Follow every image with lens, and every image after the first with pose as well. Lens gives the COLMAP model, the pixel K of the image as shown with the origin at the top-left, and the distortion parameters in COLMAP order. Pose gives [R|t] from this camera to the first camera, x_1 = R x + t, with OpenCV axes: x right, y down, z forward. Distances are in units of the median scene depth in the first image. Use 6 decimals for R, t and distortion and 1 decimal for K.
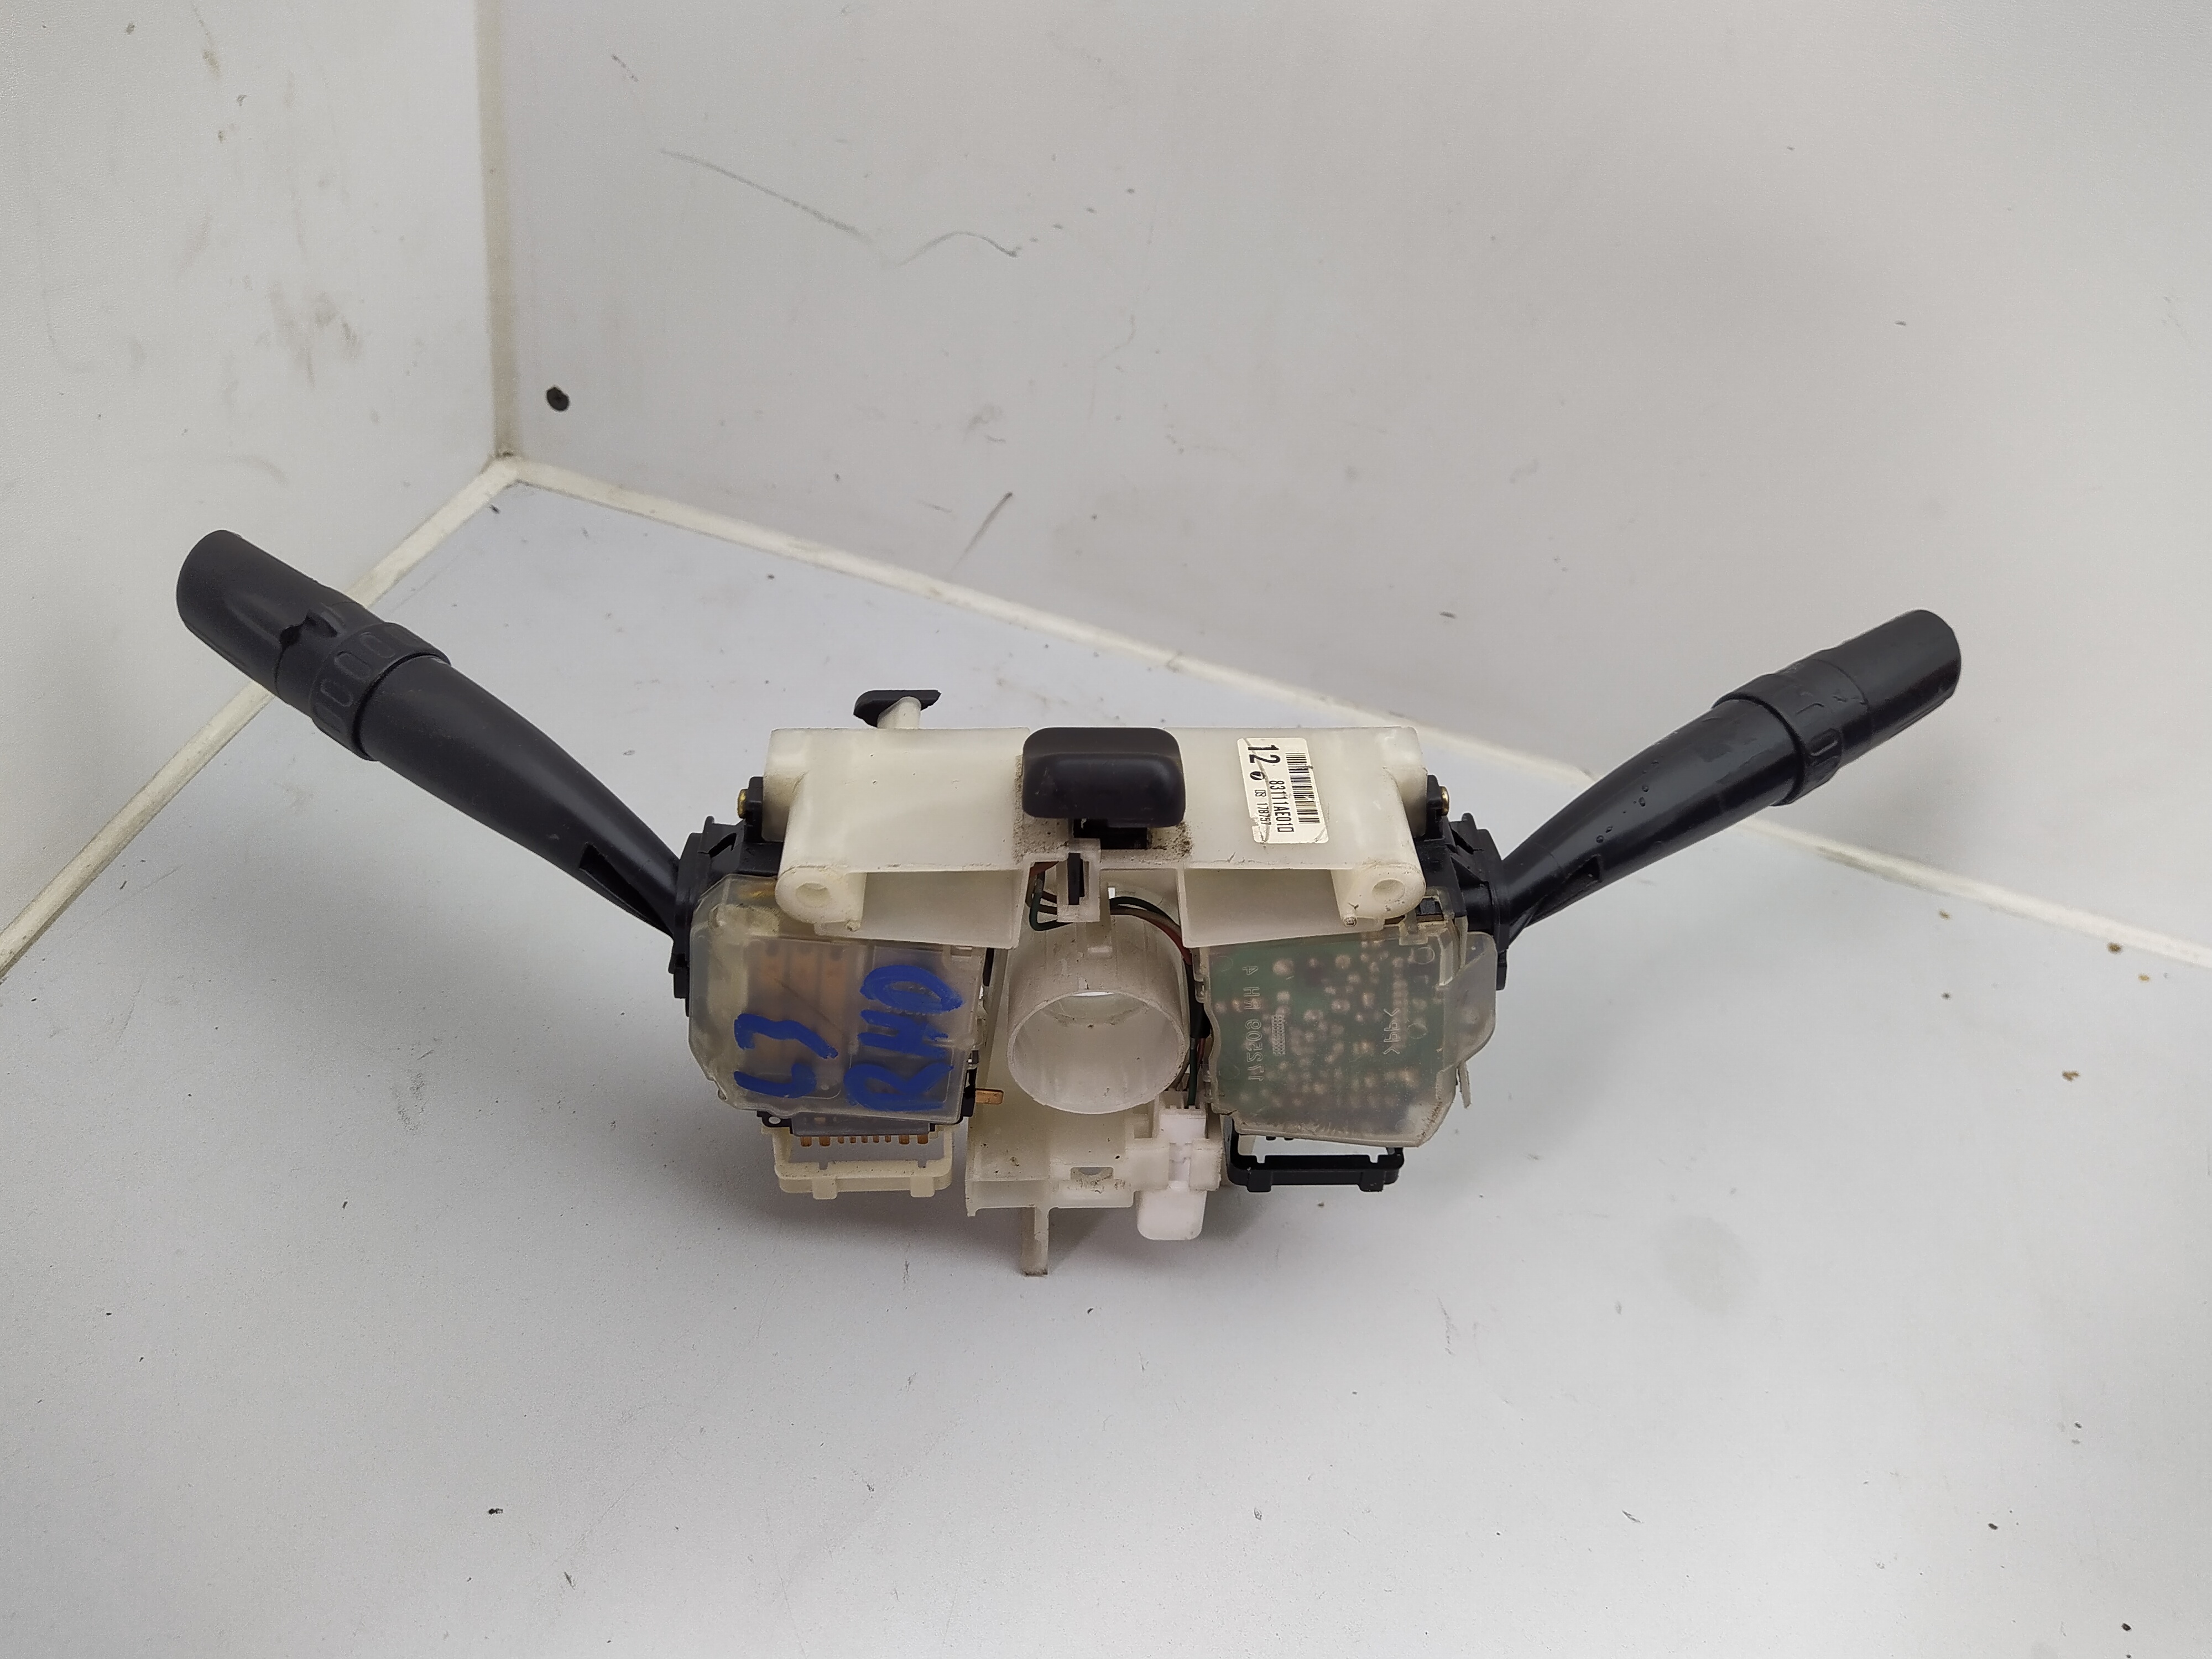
lens RADIAL K [[1714.2, 0, 1106.0], [0, 1714.2, 829.5], [0, 0, 1]] dist [-0.006817, -0.002898]
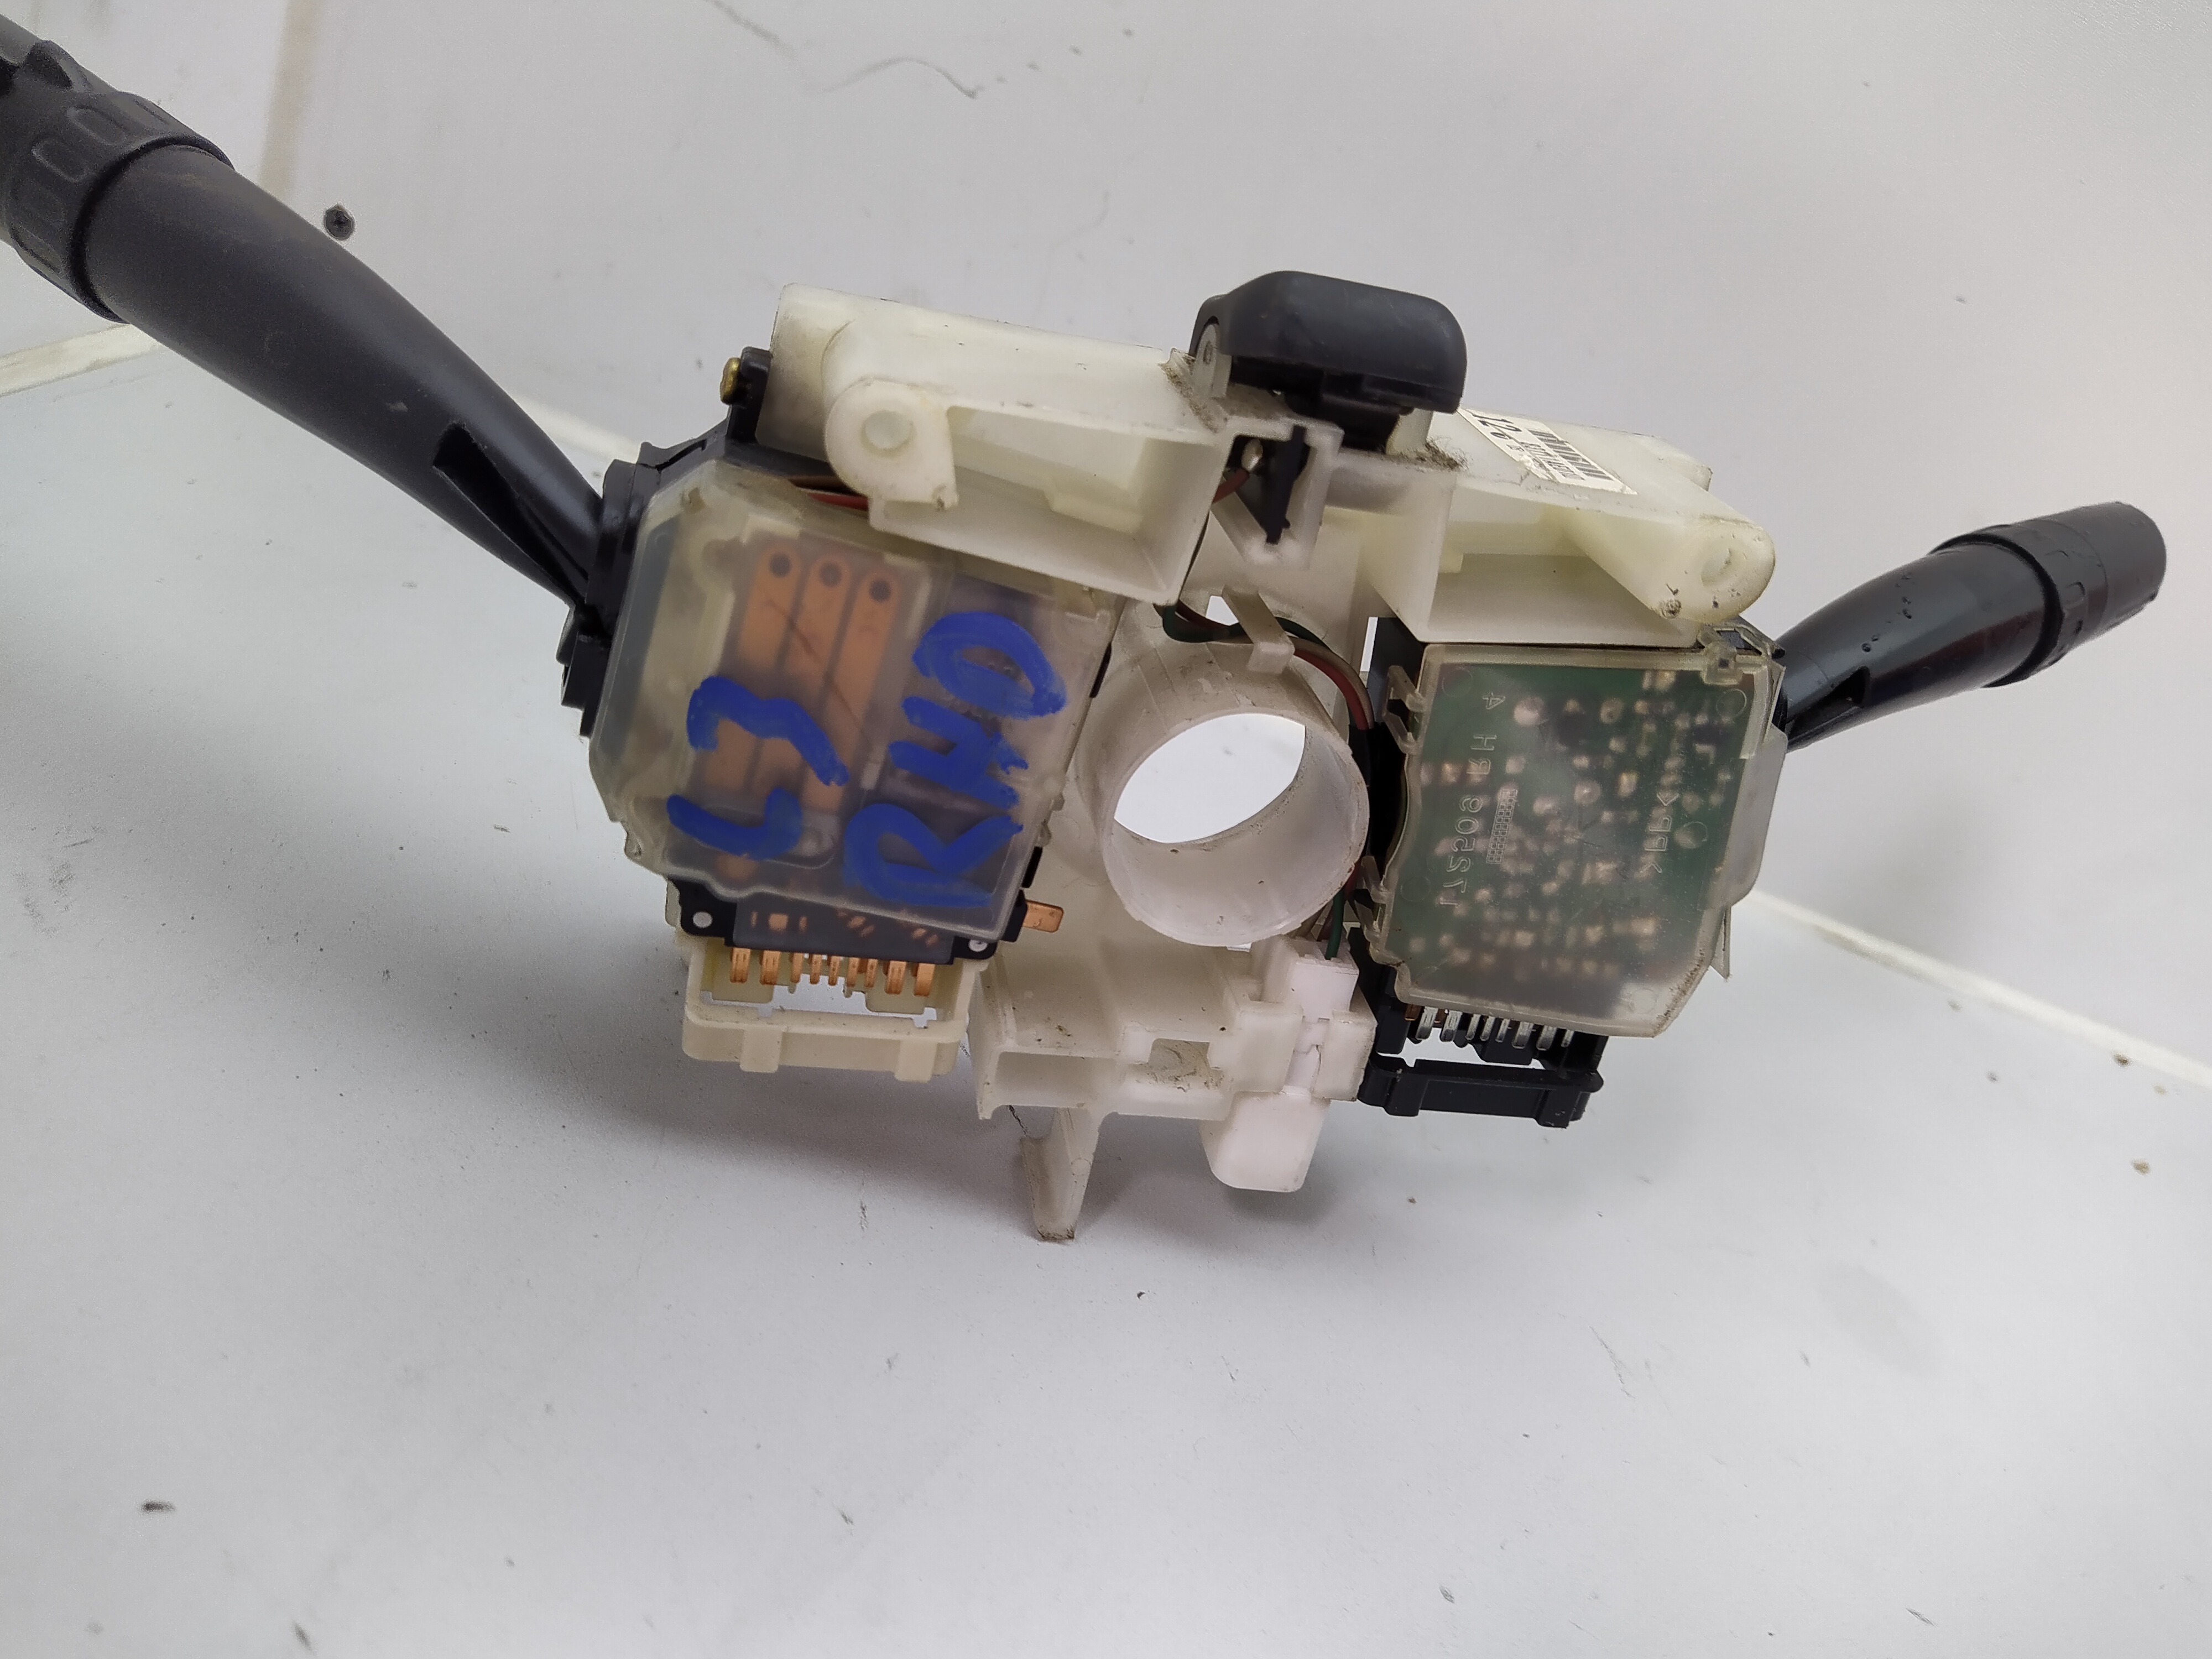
lens RADIAL K [[1800.8, 0, 1190.4], [0, 1800.8, 744.9], [0, 0, 1]] dist [0.053227, -0.138786]
pose [[0.976498, 0.092721, 0.194562, -0.152120], [-0.054463, 0.979590, -0.193488, 0.221676], [-0.208531, 0.178344, 0.961617, 0.321370]]
